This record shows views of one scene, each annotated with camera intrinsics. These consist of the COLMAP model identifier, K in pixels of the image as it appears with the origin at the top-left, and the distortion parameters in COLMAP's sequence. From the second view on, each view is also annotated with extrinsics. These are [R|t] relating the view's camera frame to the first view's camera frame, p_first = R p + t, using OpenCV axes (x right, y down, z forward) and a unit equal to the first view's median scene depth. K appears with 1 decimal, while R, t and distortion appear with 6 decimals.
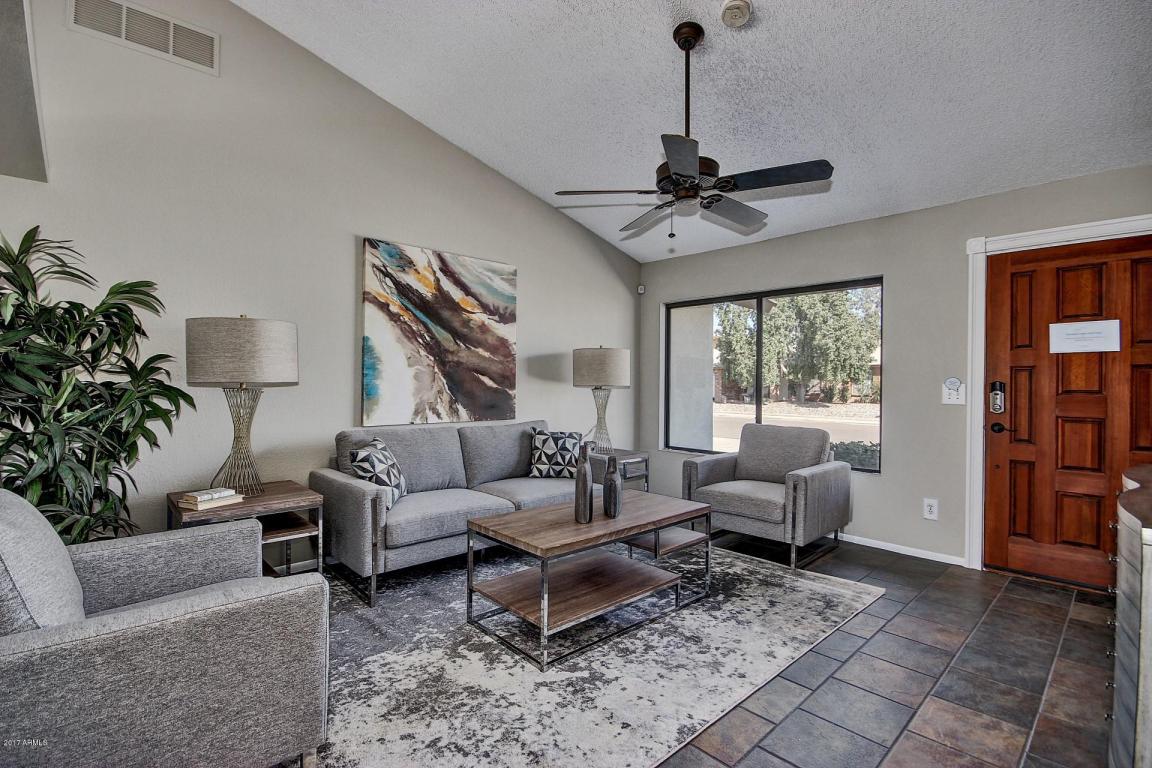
lens RADIAL K [[530.1, 0, 564.8], [0, 530.1, 381.2], [0, 0, 1]] dist [0.001232, -0.004712]
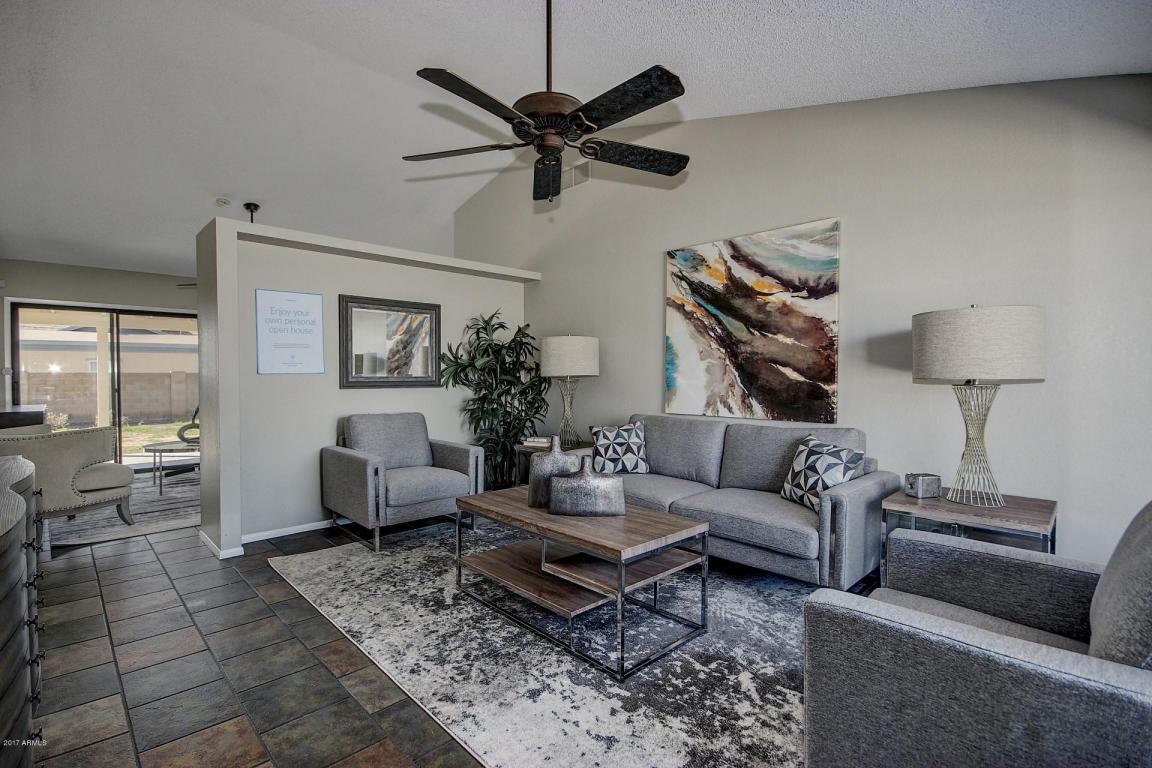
lens RADIAL K [[530.1, 0, 571.5], [0, 530.1, 380.3], [0, 0, 1]] dist [0.001232, -0.004712]
pose [[0.026827, 0.000004, -0.999640, 0.723408], [-0.000682, 1.000000, -0.000014, 0.011950], [0.999640, 0.000682, 0.026827, 0.695439]]
